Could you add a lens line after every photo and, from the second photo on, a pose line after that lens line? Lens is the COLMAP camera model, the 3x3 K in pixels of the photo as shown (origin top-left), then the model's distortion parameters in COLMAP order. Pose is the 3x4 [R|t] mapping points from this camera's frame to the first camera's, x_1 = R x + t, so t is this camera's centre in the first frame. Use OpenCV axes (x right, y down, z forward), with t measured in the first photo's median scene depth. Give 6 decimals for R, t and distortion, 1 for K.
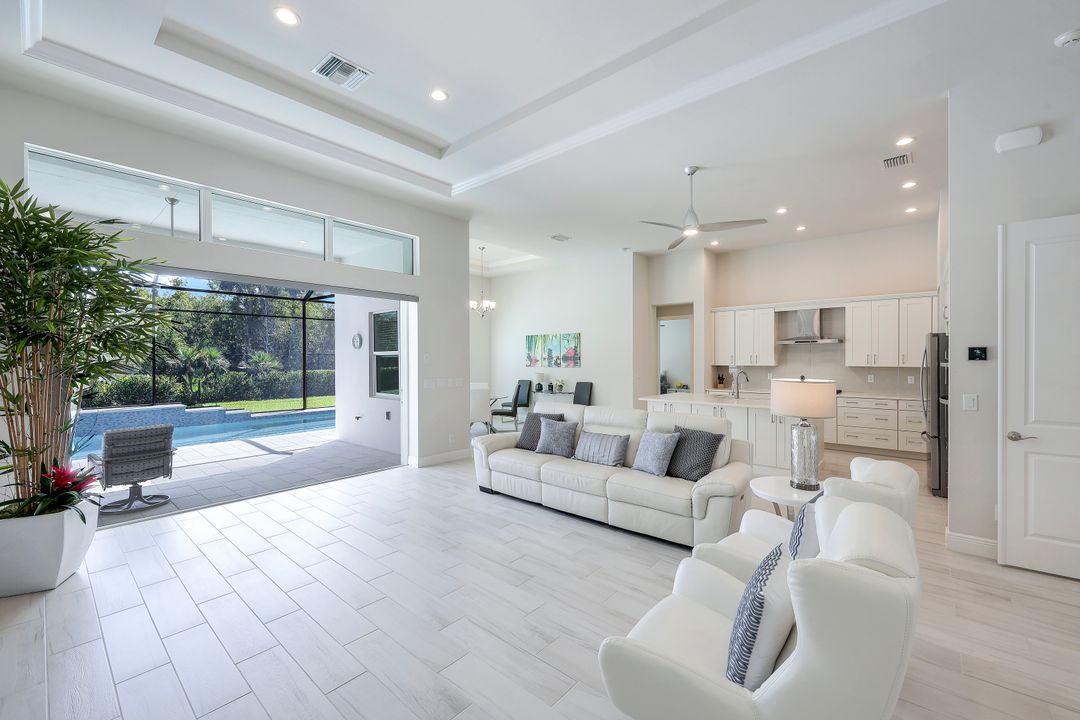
lens RADIAL K [[440.4, 0, 536.9], [0, 440.4, 360.4], [0, 0, 1]] dist [0.009085, -0.000273]
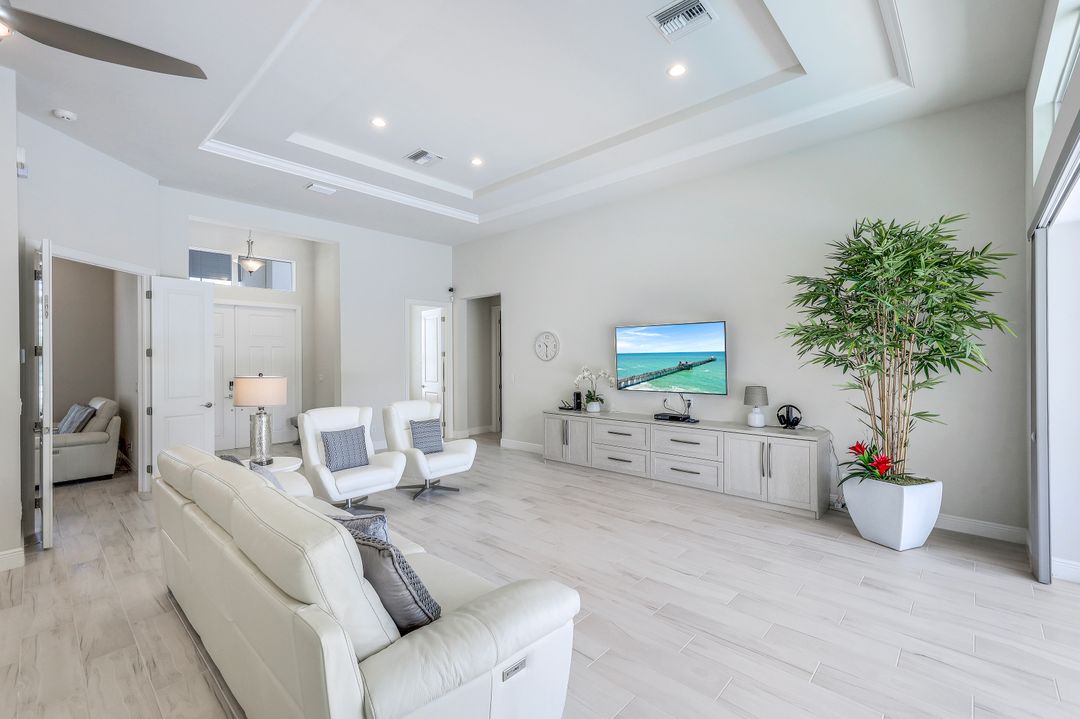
lens RADIAL K [[469.5, 0, 535.0], [0, 469.5, 359.1], [0, 0, 1]] dist [0.015772, -0.000058]
pose [[-0.999292, 0.009555, 0.036389, -0.073803], [0.009826, 0.999925, 0.007274, -0.002612], [-0.036317, 0.007626, -0.999311, 0.775992]]
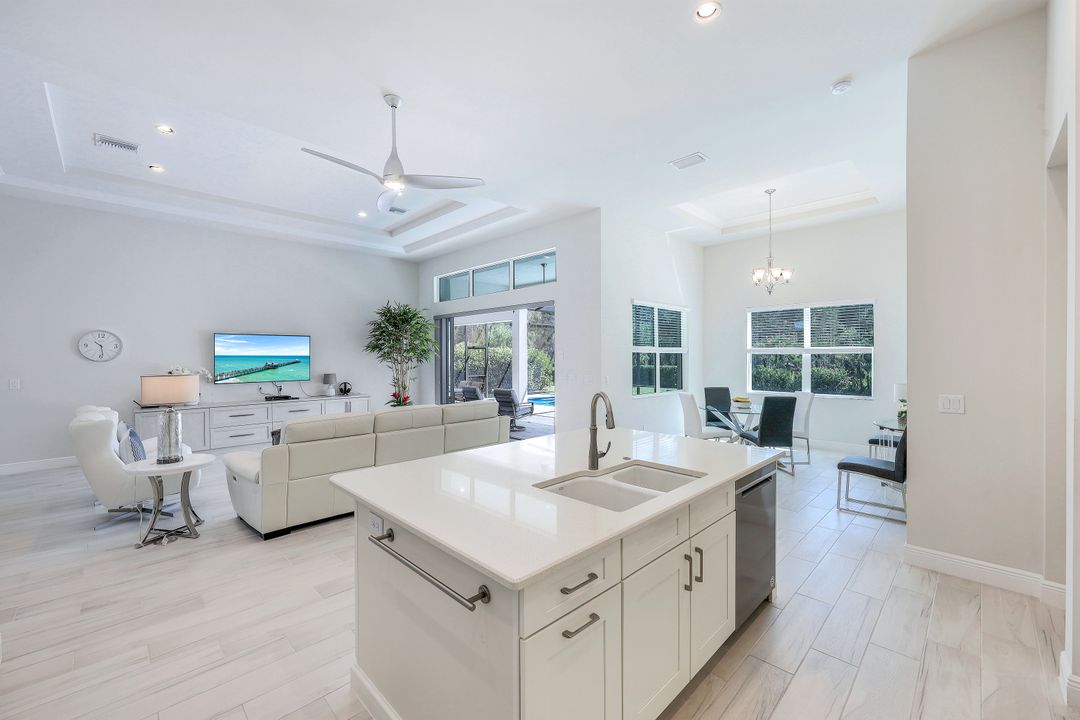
lens RADIAL K [[440.4, 0, 536.9], [0, 440.4, 360.4], [0, 0, 1]] dist [0.009085, -0.000273]
pose [[-0.074923, 0.013302, -0.997101, 0.598351], [0.000057, 0.999911, 0.013336, -0.004608], [0.997189, 0.000943, -0.074917, 0.719088]]
